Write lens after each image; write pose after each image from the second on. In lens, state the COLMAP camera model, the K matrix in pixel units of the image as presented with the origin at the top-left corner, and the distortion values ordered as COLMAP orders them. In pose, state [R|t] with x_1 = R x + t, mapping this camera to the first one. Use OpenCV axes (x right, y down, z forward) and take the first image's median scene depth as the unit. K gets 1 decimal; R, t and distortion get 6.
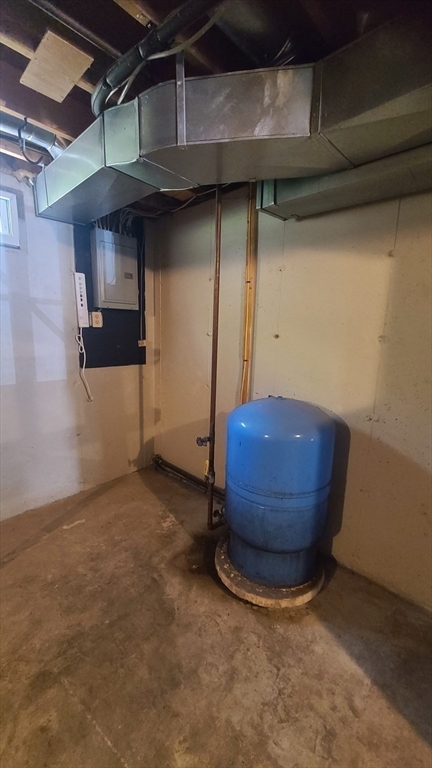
lens RADIAL K [[312.2, 0, 215.5], [0, 312.2, 383.8], [0, 0, 1]] dist [0.002379, -0.002867]
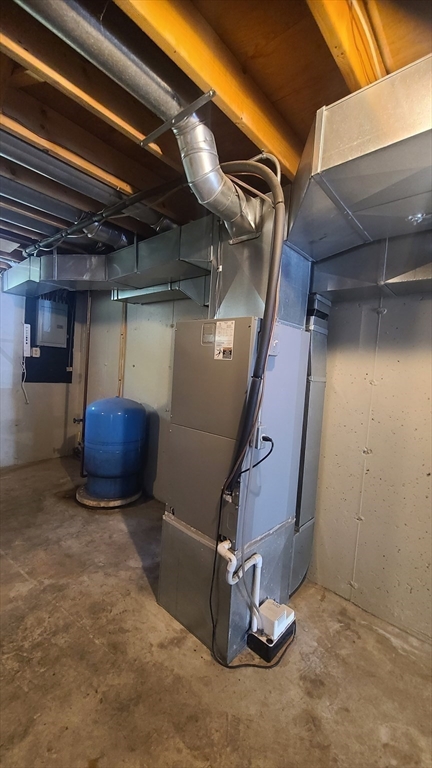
lens RADIAL K [[312.2, 0, 216.1], [0, 312.2, 384.8], [0, 0, 1]] dist [0.002379, -0.002867]
pose [[0.998765, 0.042181, 0.026245, 0.531537], [-0.038478, 0.990977, -0.128391, 0.135557], [-0.031424, 0.127222, 0.991376, -0.625868]]
